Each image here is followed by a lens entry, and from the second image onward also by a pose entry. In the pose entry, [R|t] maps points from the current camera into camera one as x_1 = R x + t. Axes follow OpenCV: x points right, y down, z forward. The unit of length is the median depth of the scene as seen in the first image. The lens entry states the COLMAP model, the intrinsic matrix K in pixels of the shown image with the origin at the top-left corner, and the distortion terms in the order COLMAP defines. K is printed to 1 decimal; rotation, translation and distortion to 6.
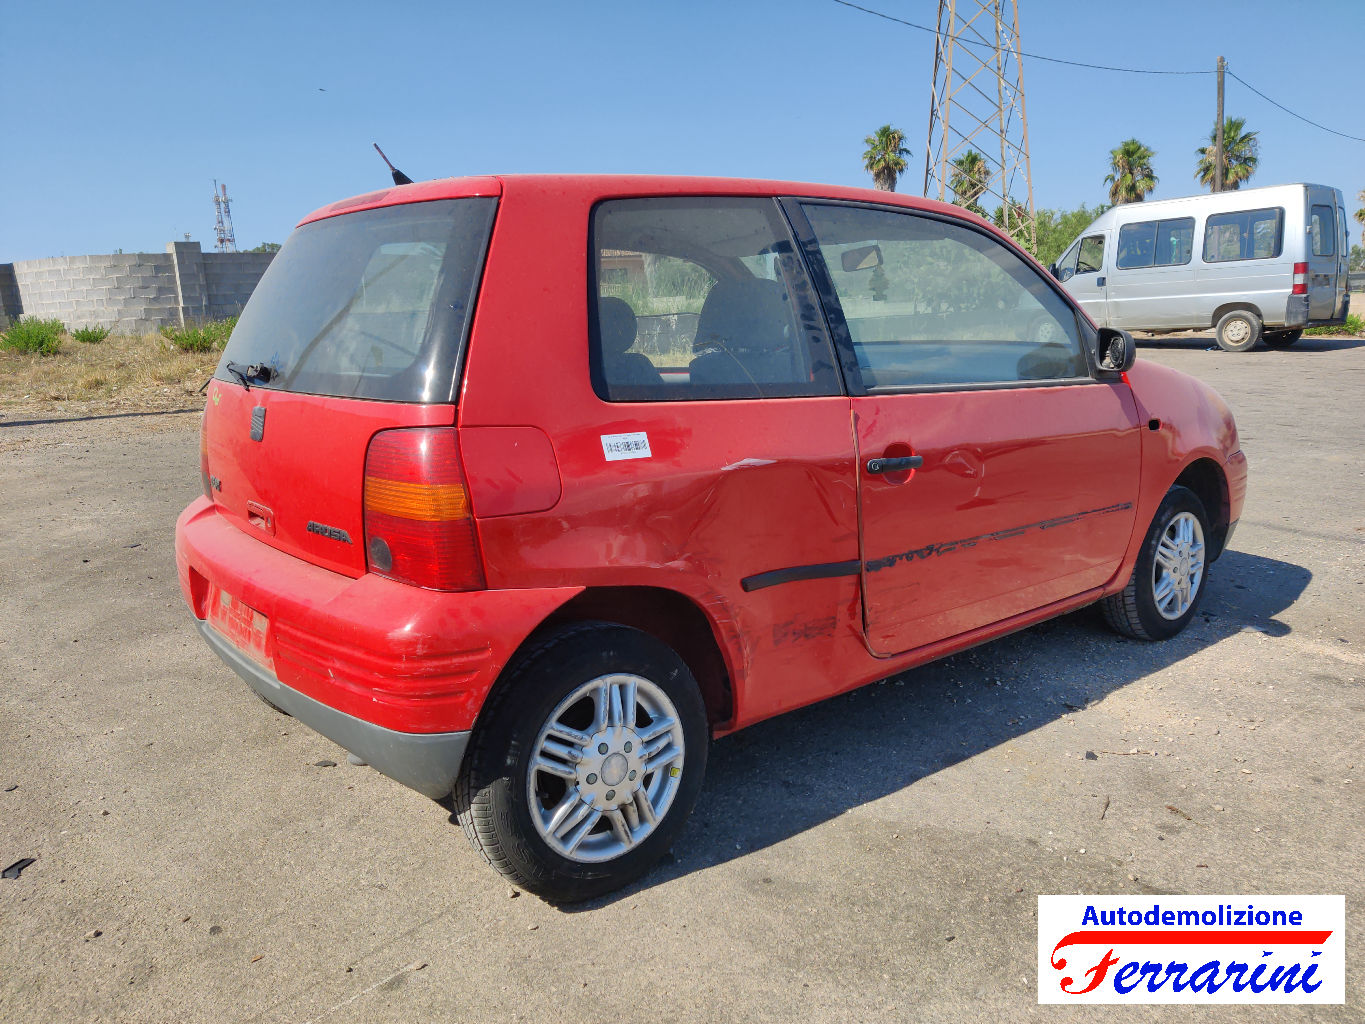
lens RADIAL K [[1034.9, 0, 683.4], [0, 1034.9, 520.6], [0, 0, 1]] dist [0.015620, -0.027631]
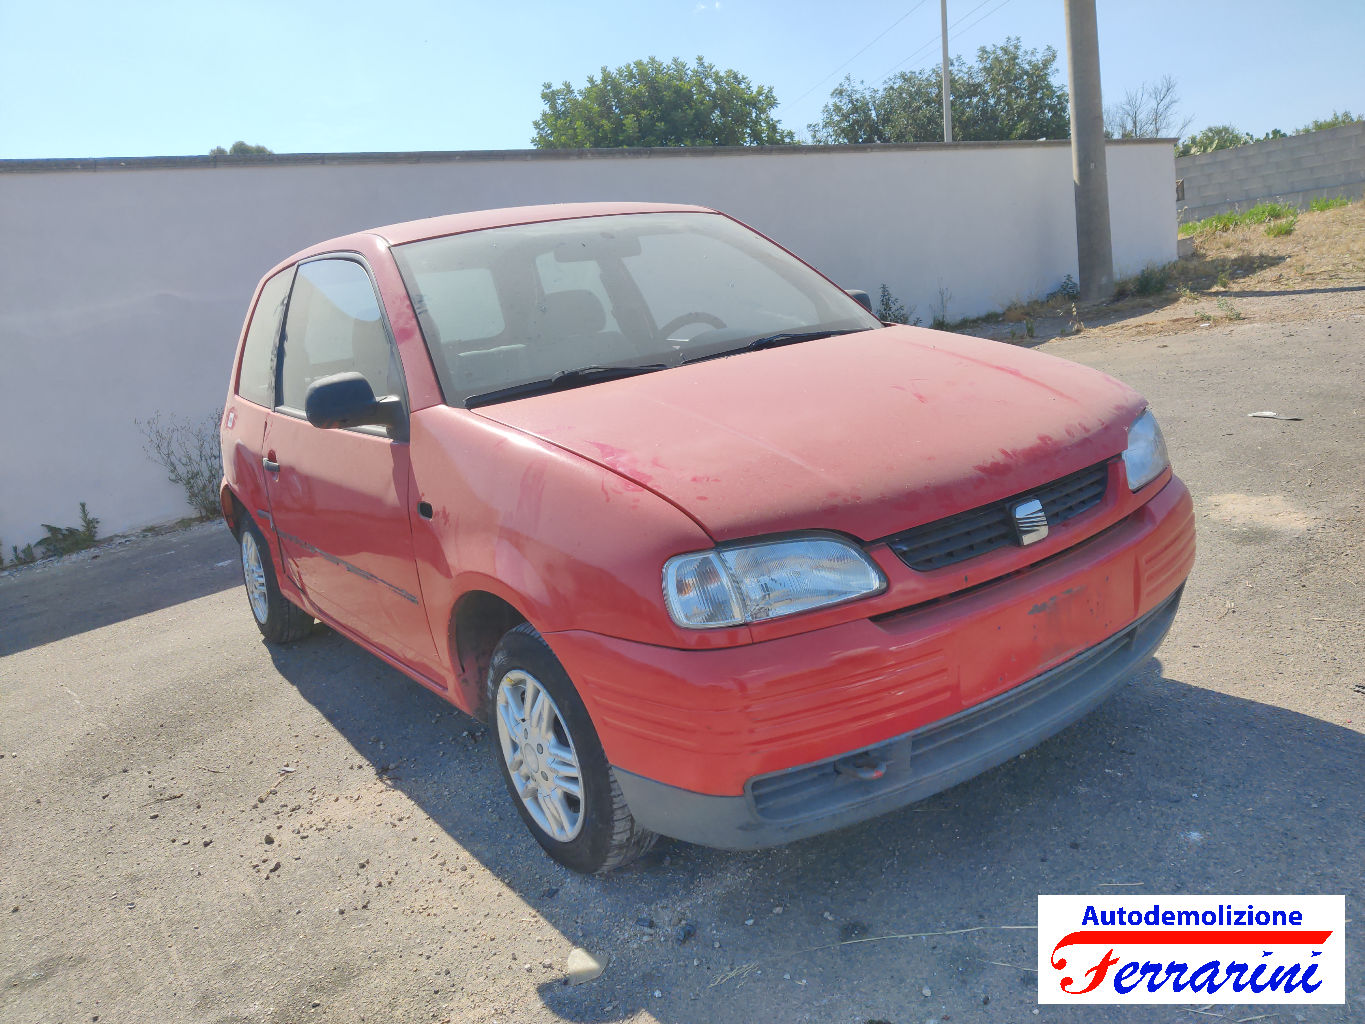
lens RADIAL K [[1034.9, 0, 683.6], [0, 1034.9, 536.5], [0, 0, 1]] dist [0.015620, -0.027631]
pose [[-0.071924, 0.272070, -0.959586, 1.529870], [-0.062449, 0.958962, 0.276573, -0.384104], [0.995453, 0.079817, -0.051982, 1.653732]]
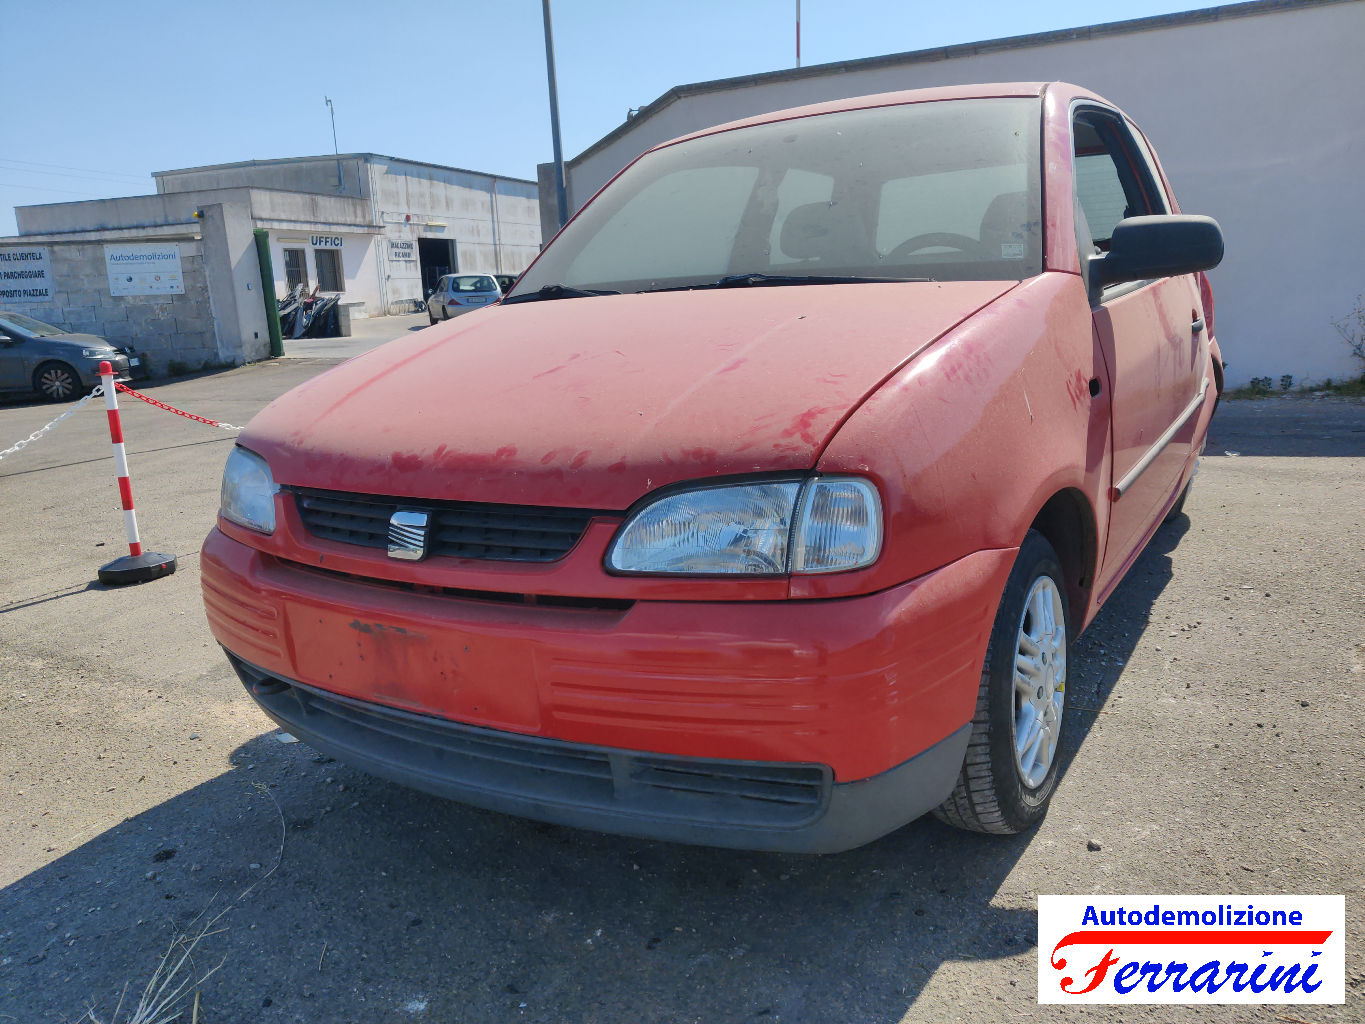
lens RADIAL K [[1034.9, 0, 676.0], [0, 1034.9, 516.5], [0, 0, 1]] dist [0.015620, -0.027631]
pose [[-0.949751, 0.152465, -0.273365, 0.741932], [0.026105, 0.908888, 0.416222, -0.475666], [0.311917, 0.388171, -0.867197, 2.519916]]
